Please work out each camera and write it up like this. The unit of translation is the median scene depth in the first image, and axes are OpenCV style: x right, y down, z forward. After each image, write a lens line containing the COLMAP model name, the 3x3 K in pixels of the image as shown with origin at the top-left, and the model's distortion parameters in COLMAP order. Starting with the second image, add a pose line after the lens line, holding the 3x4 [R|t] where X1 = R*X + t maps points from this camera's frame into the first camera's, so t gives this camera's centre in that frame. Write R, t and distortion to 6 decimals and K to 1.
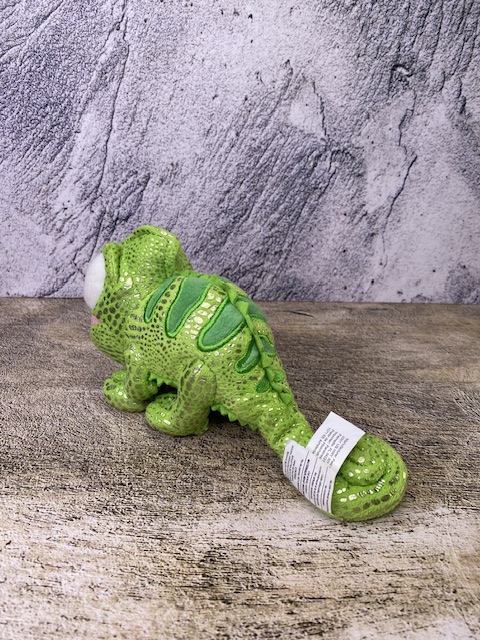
lens RADIAL K [[488.7, 0, 238.3], [0, 488.7, 309.3], [0, 0, 1]] dist [-0.003856, -0.003836]
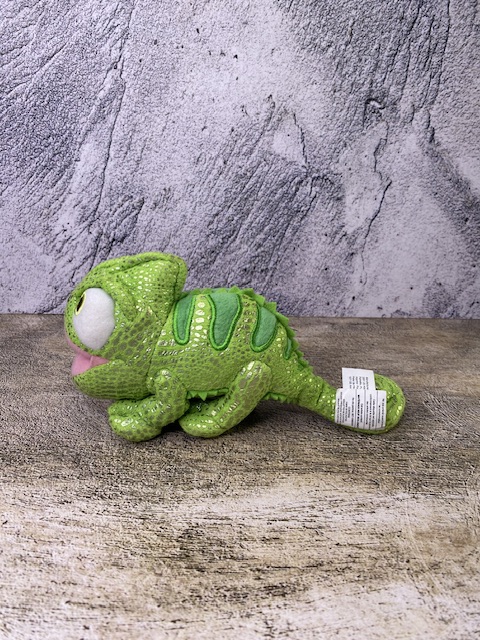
lens RADIAL K [[487.9, 0, 238.6], [0, 487.9, 306.6], [0, 0, 1]] dist [0.009771, -0.022105]
pose [[0.999993, -0.003832, 0.000134, 0.027763], [0.003833, 0.998001, -0.063082, 0.031414], [0.000108, 0.063082, 0.998008, -0.062935]]
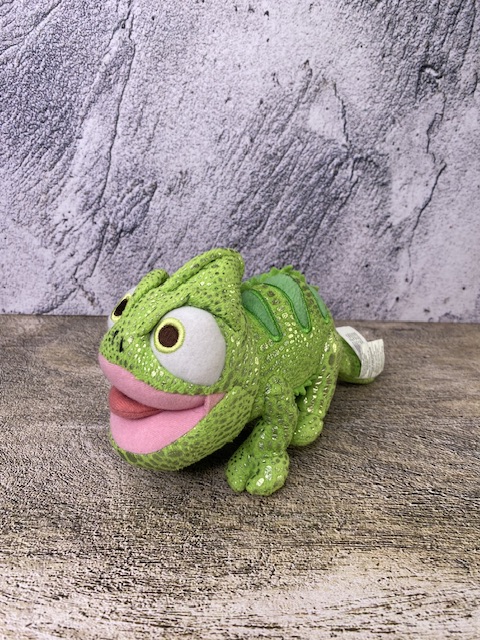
lens RADIAL K [[488.4, 0, 242.8], [0, 488.4, 306.8], [0, 0, 1]] dist [-0.007909, -0.001982]
pose [[0.999970, 0.002754, -0.007188, -0.011432], [-0.002902, 0.999783, -0.020604, -0.024796], [0.007129, 0.020625, 0.999762, 0.085498]]
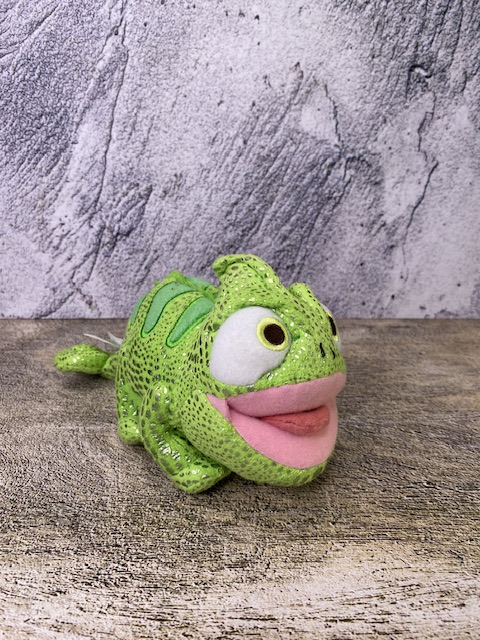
lens RADIAL K [[489.1, 0, 242.1], [0, 489.1, 304.0], [0, 0, 1]] dist [-0.008978, -0.001641]
pose [[0.999821, -0.015408, -0.010938, -0.001771], [0.015040, 0.999344, -0.032953, -0.018474], [0.011438, 0.032782, 0.999397, 0.077344]]
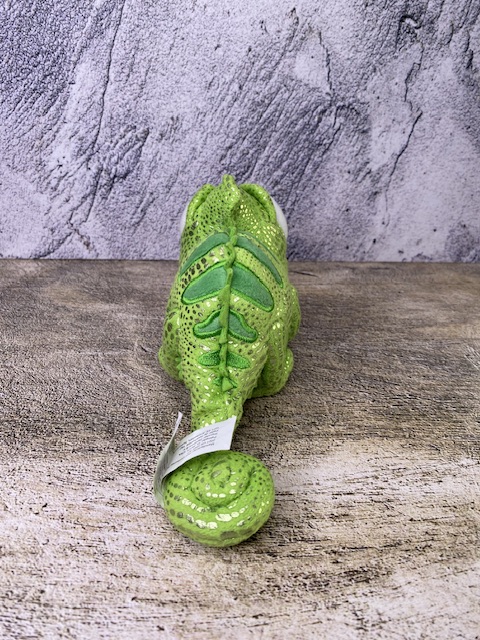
lens RADIAL K [[489.7, 0, 238.4], [0, 489.7, 305.7], [0, 0, 1]] dist [-0.008247, -0.001415]
pose [[0.998711, -0.011514, 0.049438, -0.059780], [0.008086, 0.997586, 0.068975, 0.004823], [-0.050112, -0.068486, 0.996393, 0.010304]]
